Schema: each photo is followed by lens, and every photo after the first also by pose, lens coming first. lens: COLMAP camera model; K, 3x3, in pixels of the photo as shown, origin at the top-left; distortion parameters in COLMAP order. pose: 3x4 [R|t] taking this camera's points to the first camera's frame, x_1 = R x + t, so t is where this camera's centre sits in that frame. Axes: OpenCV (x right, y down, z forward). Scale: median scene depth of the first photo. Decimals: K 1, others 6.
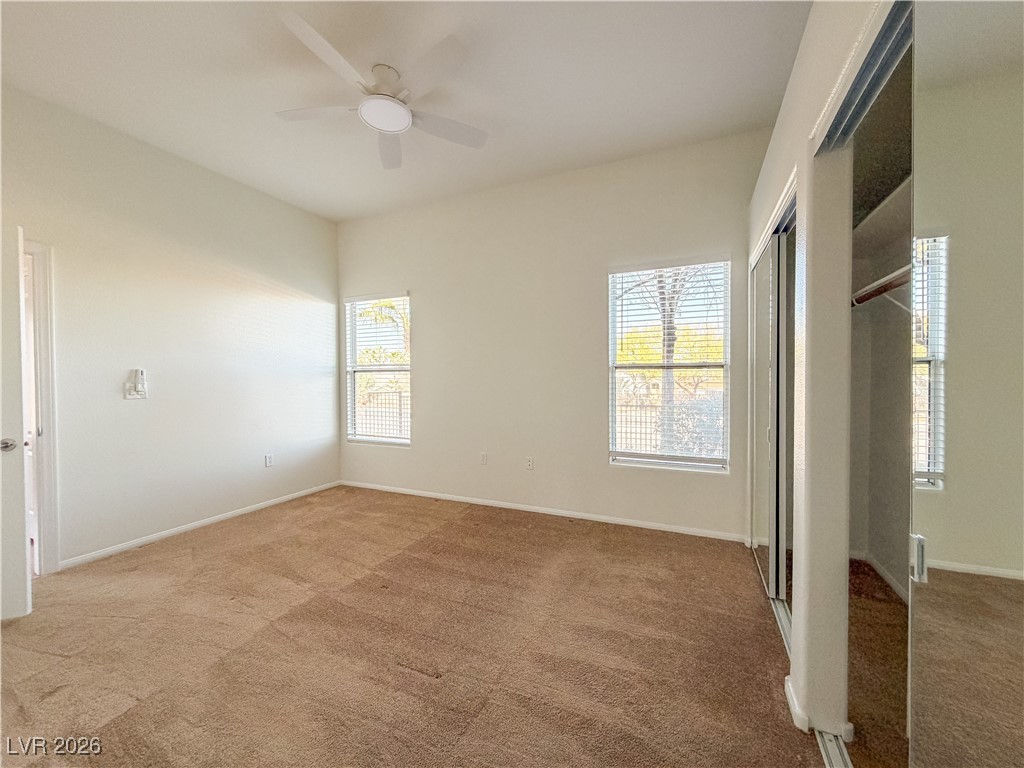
lens RADIAL K [[406.8, 0, 507.2], [0, 406.8, 382.8], [0, 0, 1]] dist [0.001605, -0.000314]
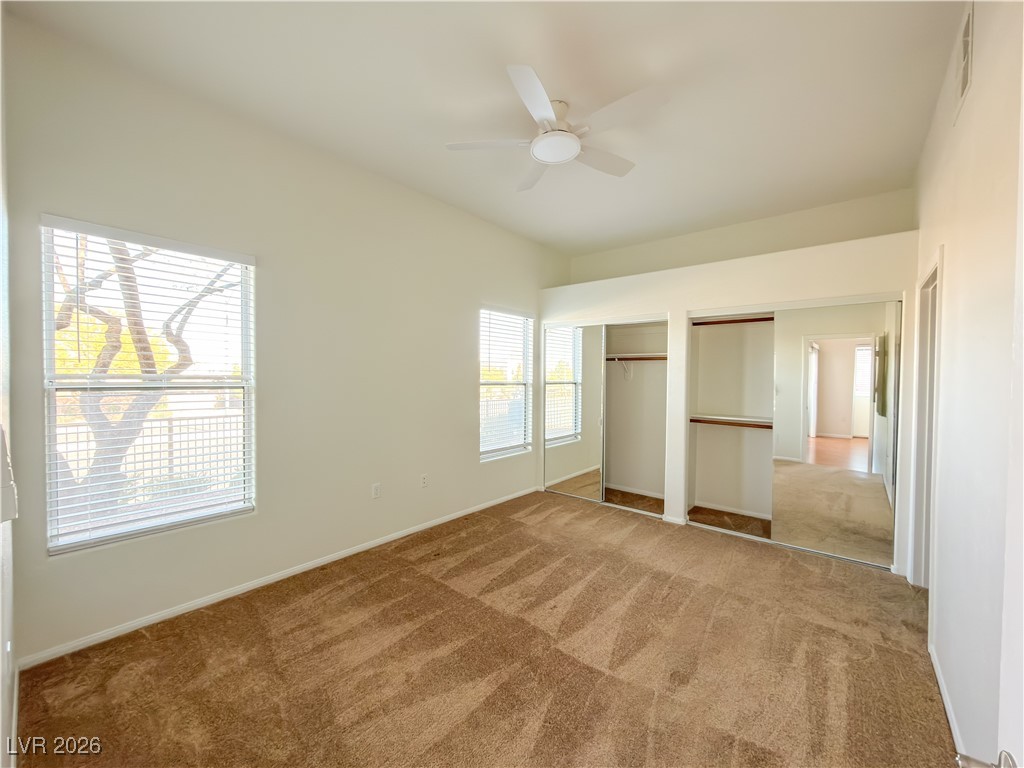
lens RADIAL K [[406.8, 0, 507.6], [0, 406.8, 385.8], [0, 0, 1]] dist [0.001605, -0.000314]
pose [[0.254150, -0.003976, 0.967157, -0.943165], [0.007530, 0.999969, 0.002132, -0.035452], [-0.967136, 0.006741, 0.254172, 0.623276]]
